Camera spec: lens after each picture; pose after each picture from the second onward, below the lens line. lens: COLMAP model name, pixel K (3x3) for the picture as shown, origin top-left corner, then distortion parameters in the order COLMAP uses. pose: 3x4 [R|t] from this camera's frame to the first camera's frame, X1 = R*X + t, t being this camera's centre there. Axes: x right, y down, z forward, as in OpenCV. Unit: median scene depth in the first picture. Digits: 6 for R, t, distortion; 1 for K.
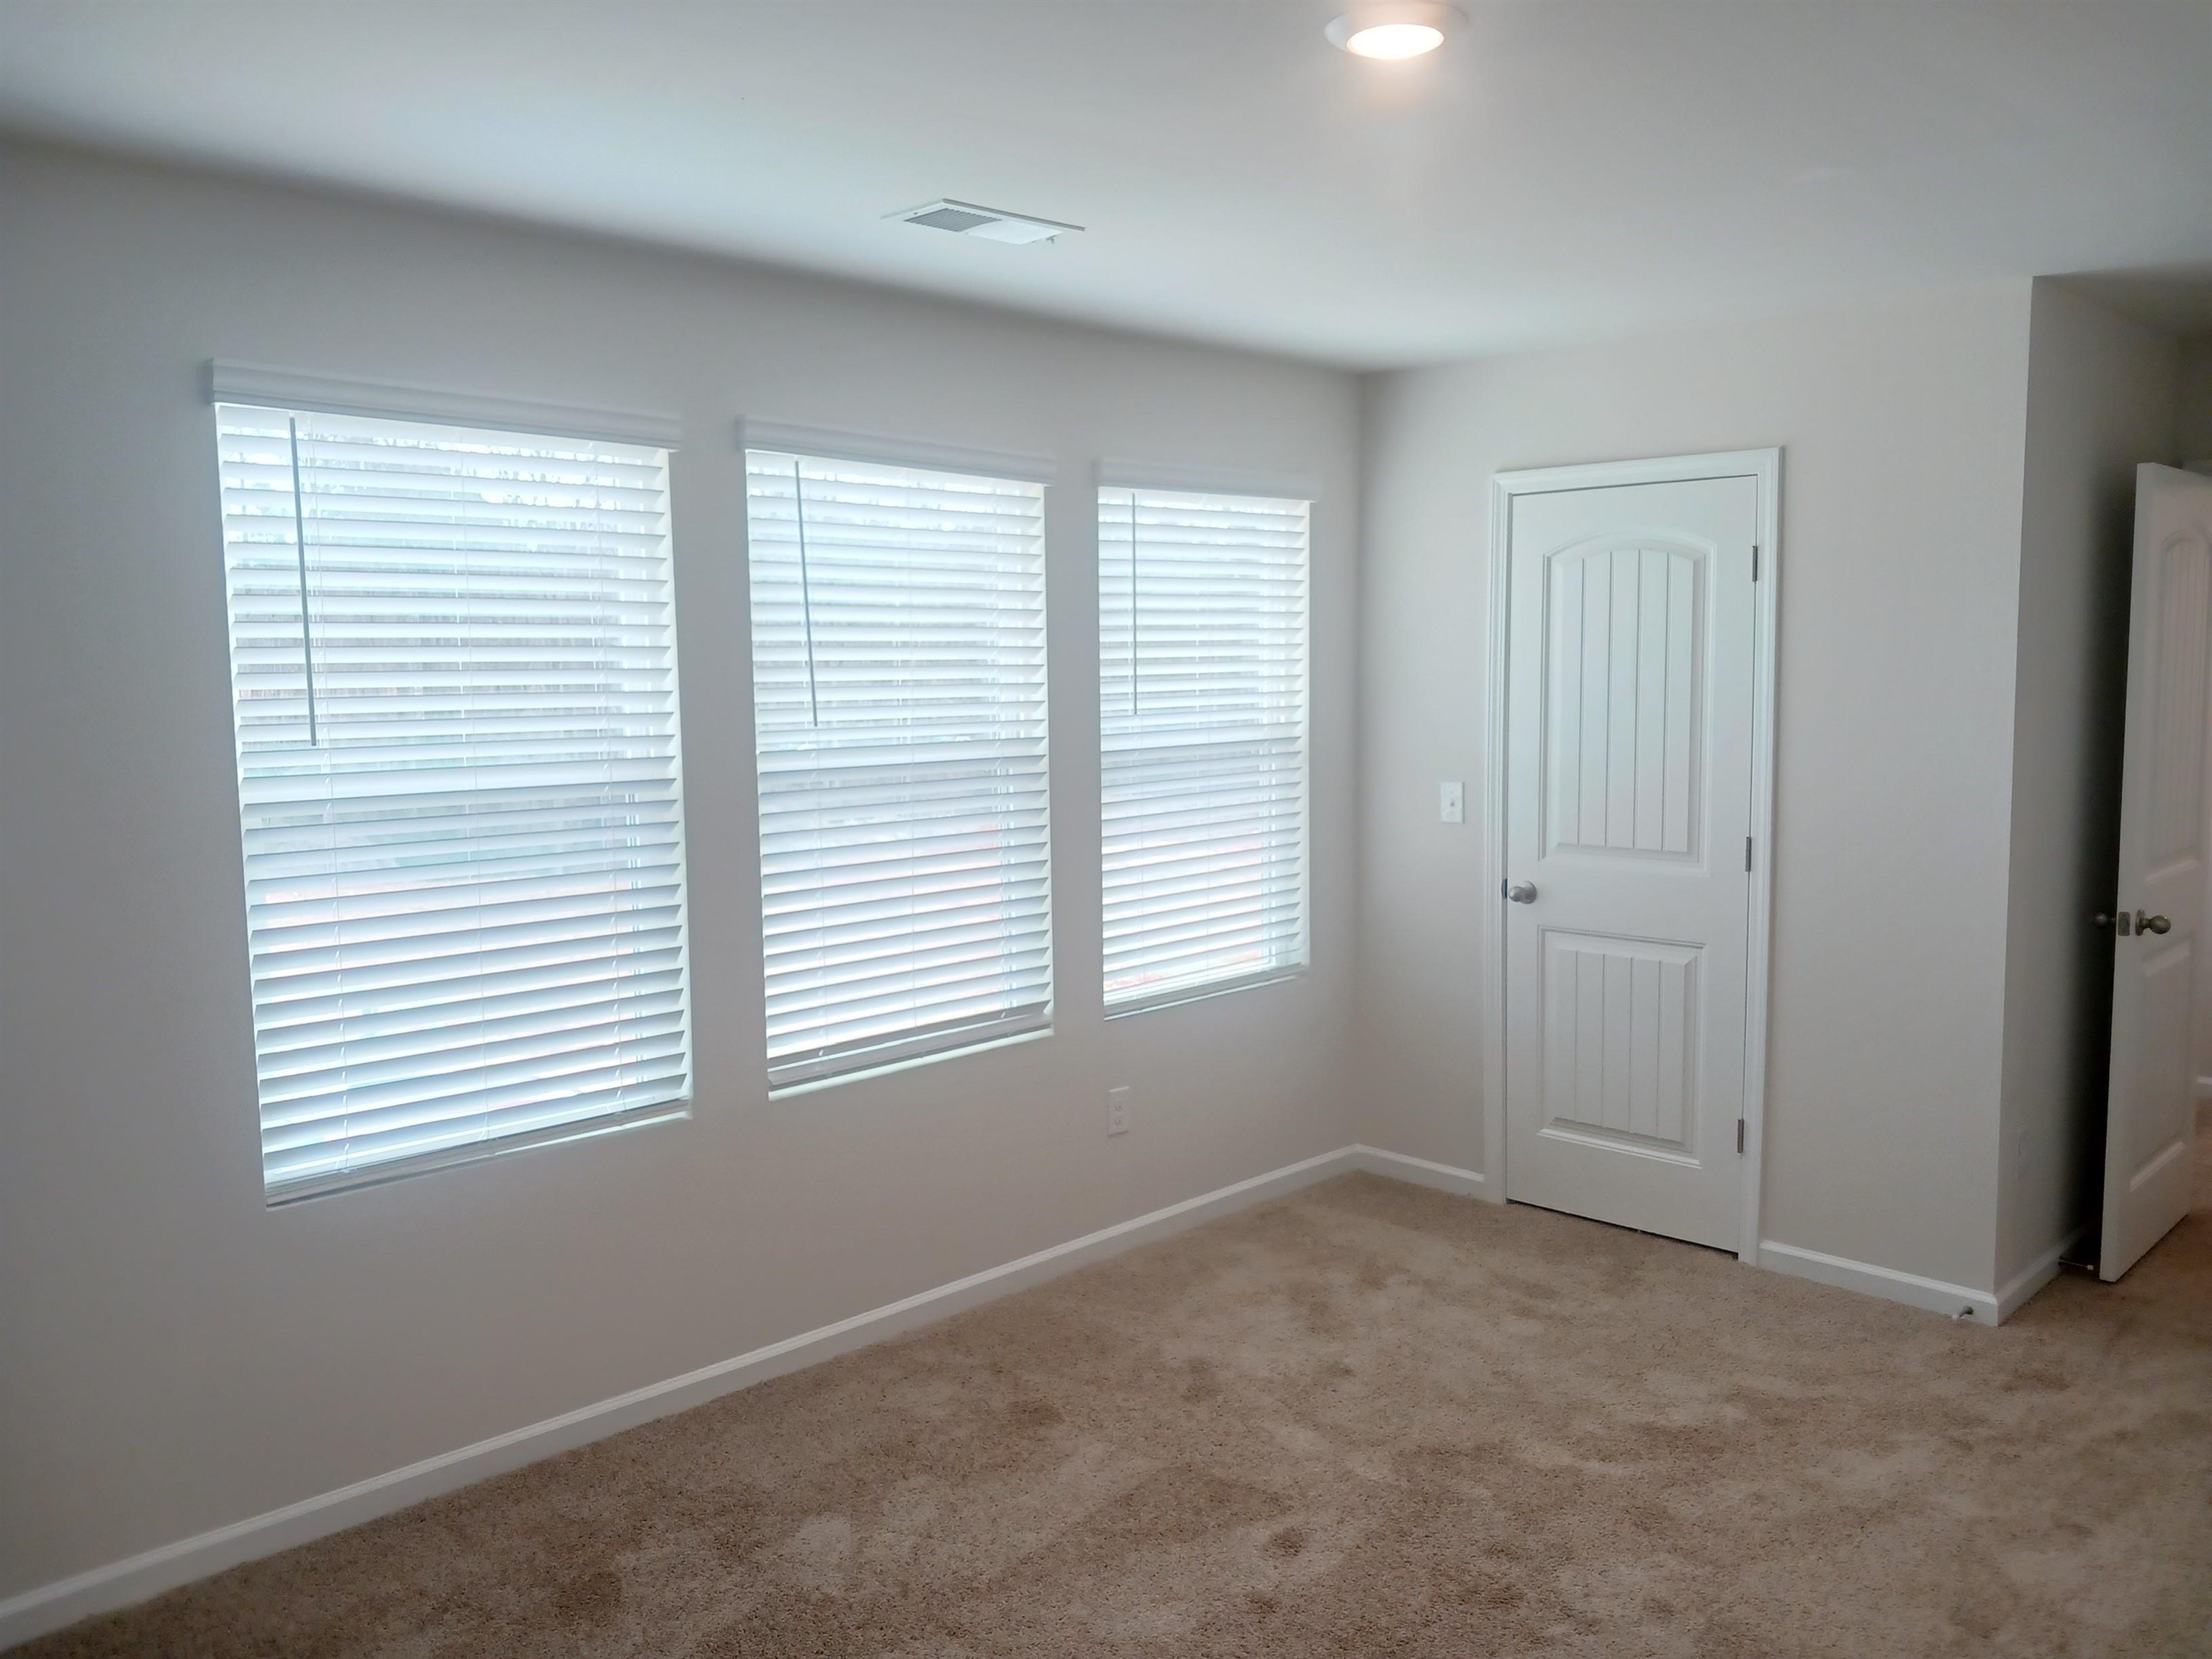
lens RADIAL K [[1743.5, 0, 1092.6], [0, 1743.5, 839.3], [0, 0, 1]] dist [0.022209, -0.003373]
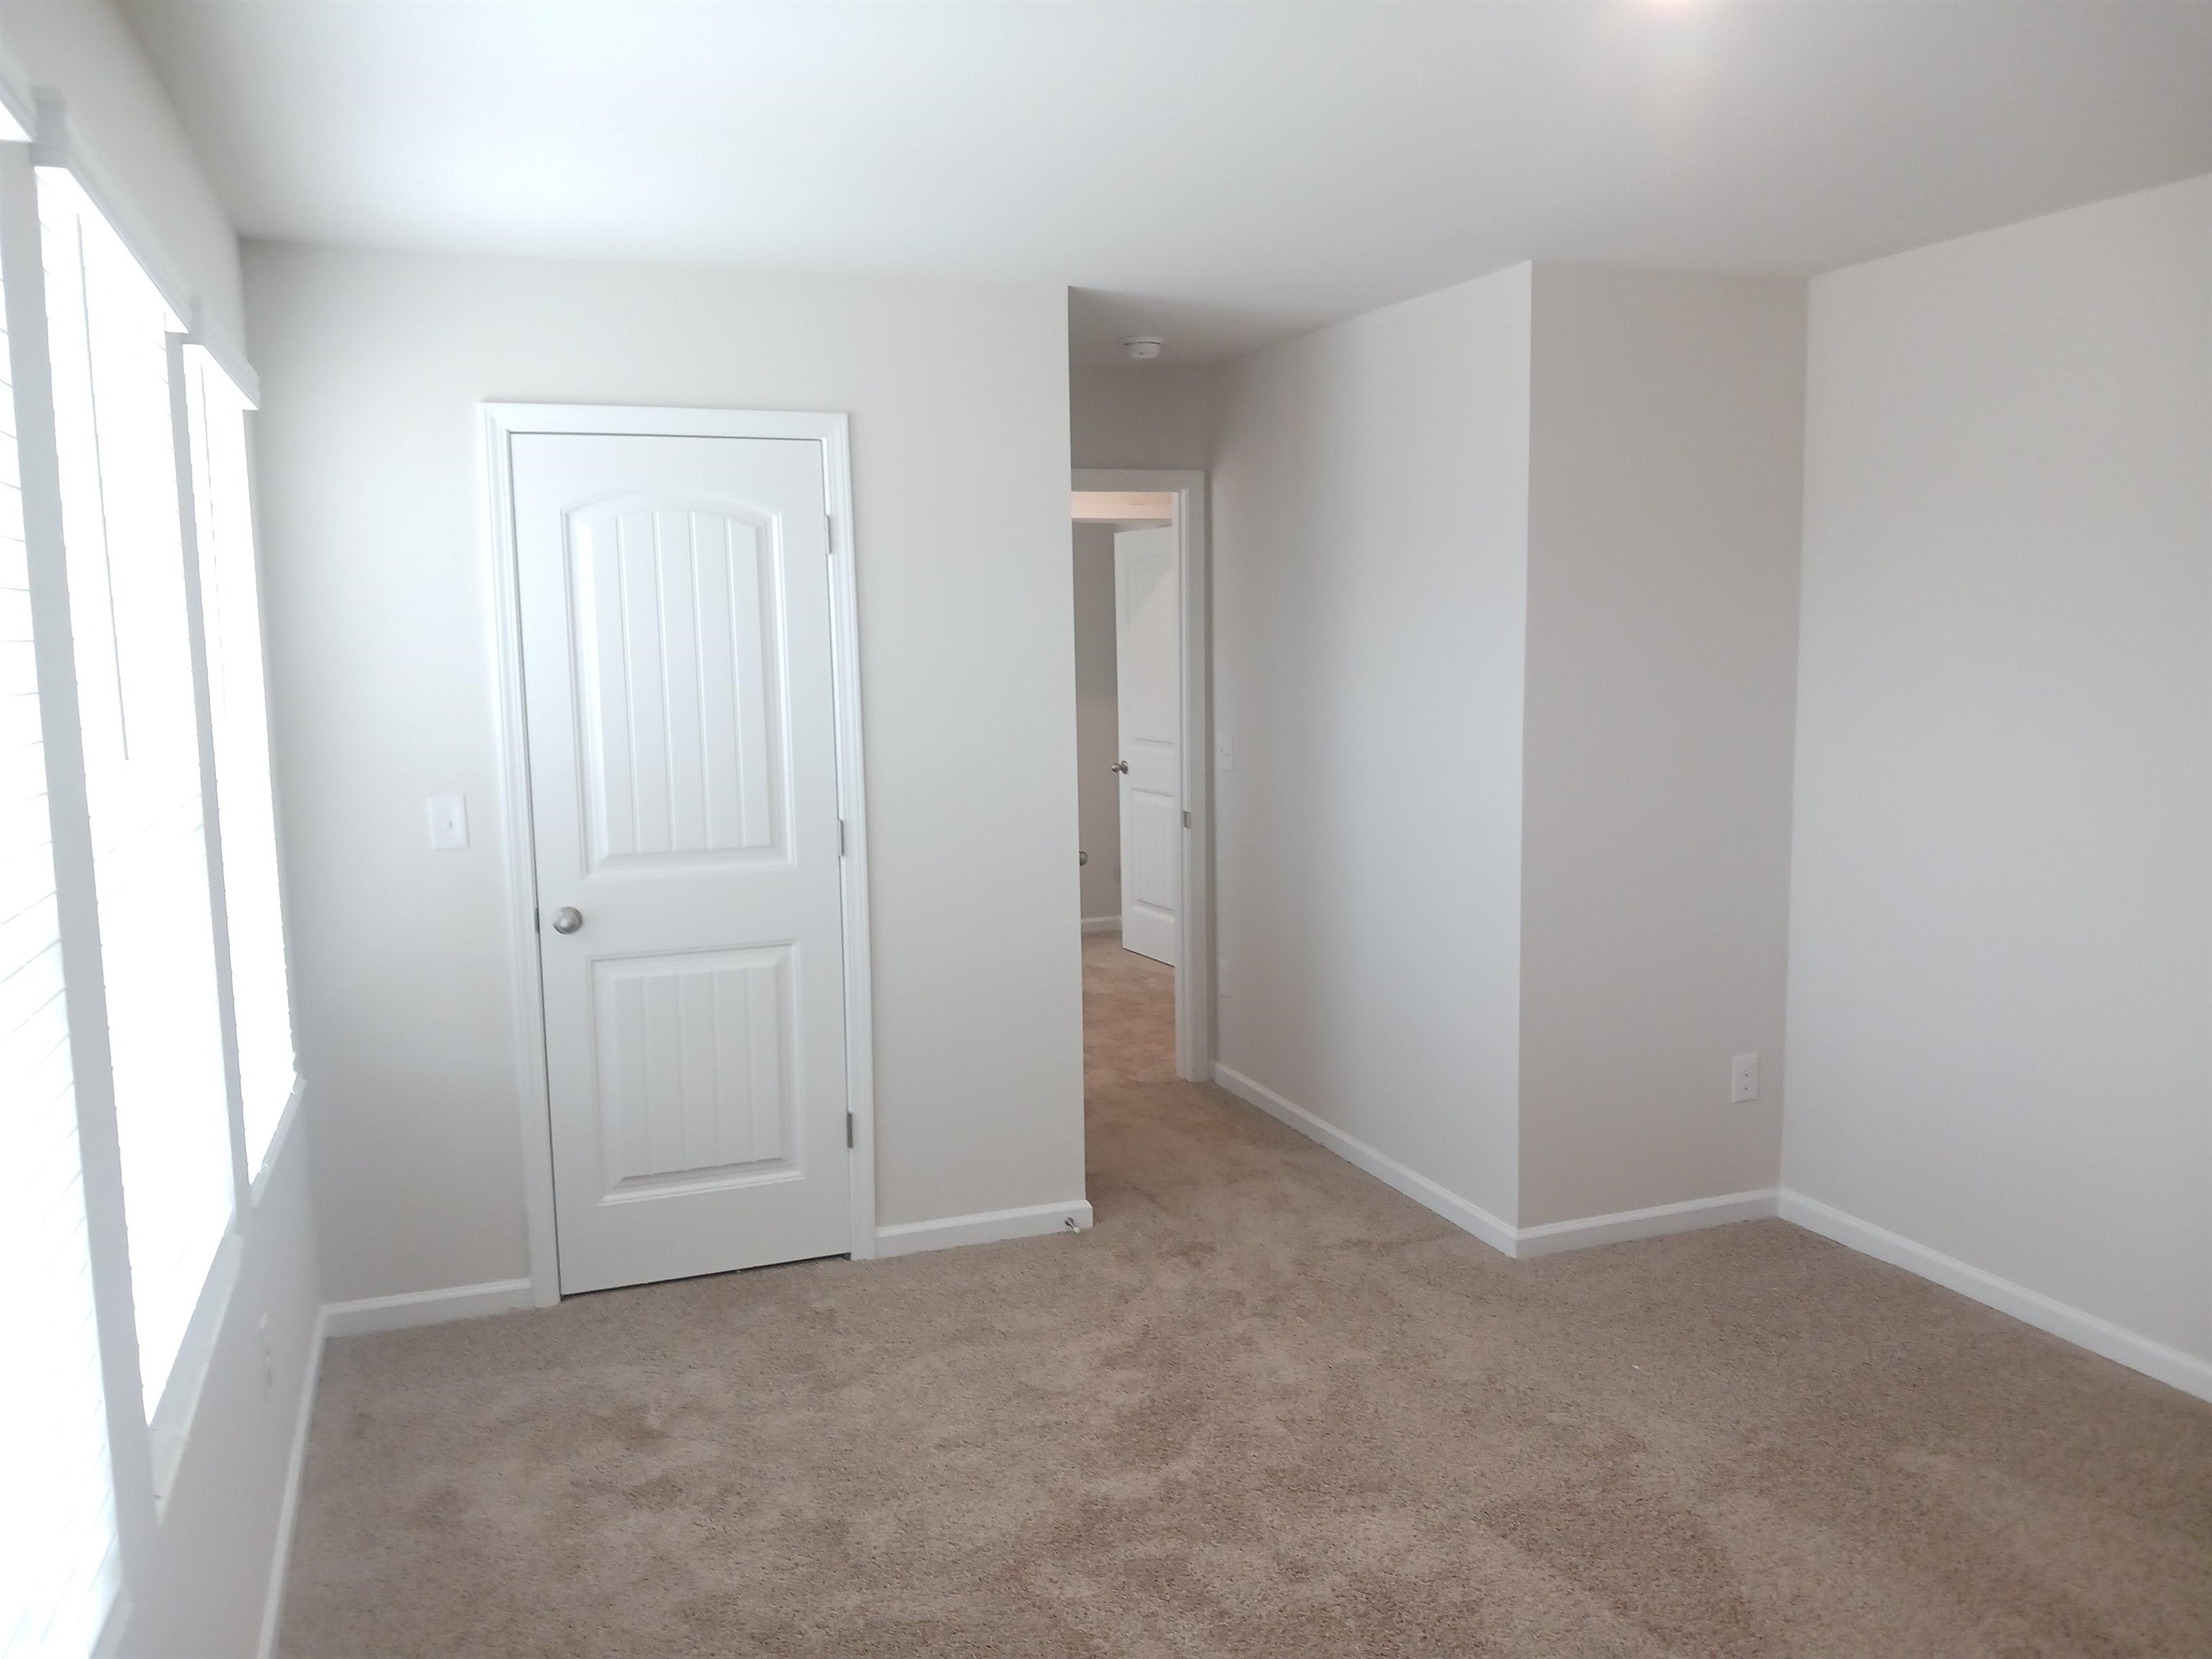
lens RADIAL K [[1743.5, 0, 1092.6], [0, 1743.5, 839.3], [0, 0, 1]] dist [0.022209, -0.003373]
pose [[0.424588, -0.107175, 0.899021, -0.413123], [0.107594, 0.991905, 0.067434, -0.039195], [-0.898971, 0.068097, 0.432682, 0.449687]]
